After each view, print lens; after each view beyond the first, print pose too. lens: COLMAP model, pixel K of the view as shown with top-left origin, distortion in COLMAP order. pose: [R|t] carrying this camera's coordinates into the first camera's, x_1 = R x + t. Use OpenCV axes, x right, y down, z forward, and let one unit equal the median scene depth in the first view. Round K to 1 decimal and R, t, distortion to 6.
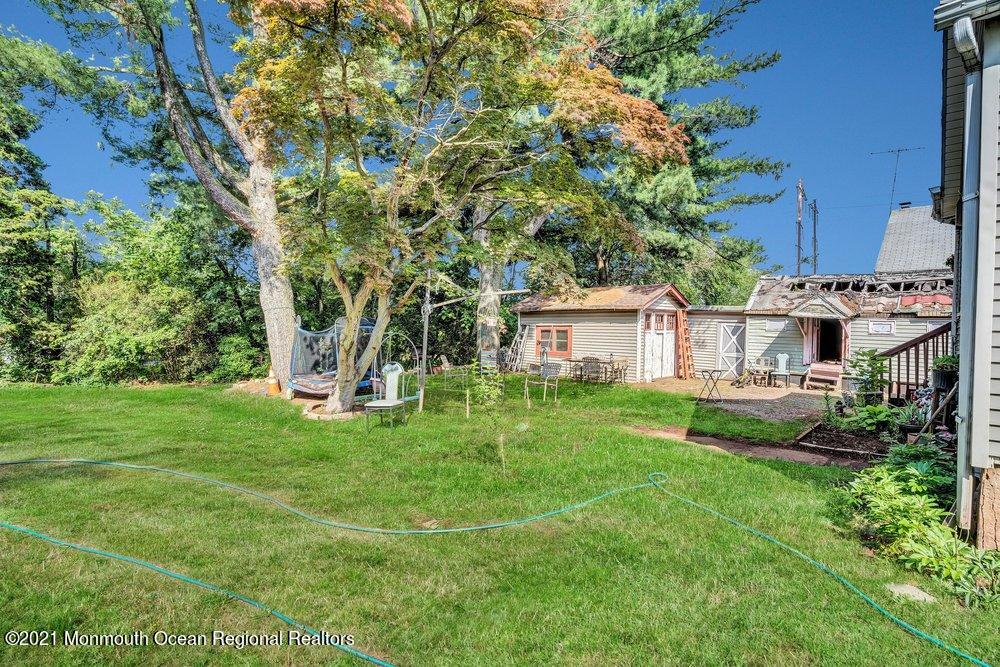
lens RADIAL K [[463.4, 0, 504.3], [0, 463.4, 333.9], [0, 0, 1]] dist [-0.033238, 0.009704]
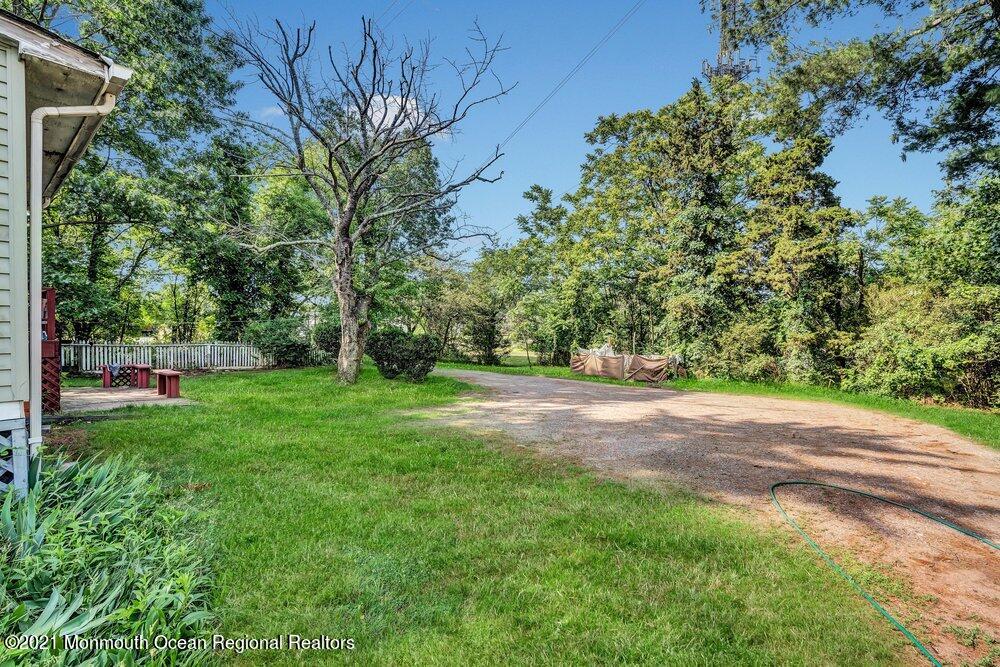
lens RADIAL K [[463.4, 0, 504.7], [0, 463.4, 331.5], [0, 0, 1]] dist [-0.033238, 0.009704]
pose [[0.172338, -0.003148, -0.985033, -0.106944], [-0.018249, 0.999813, -0.006388, -0.004305], [0.984869, 0.019077, 0.172248, 0.062836]]
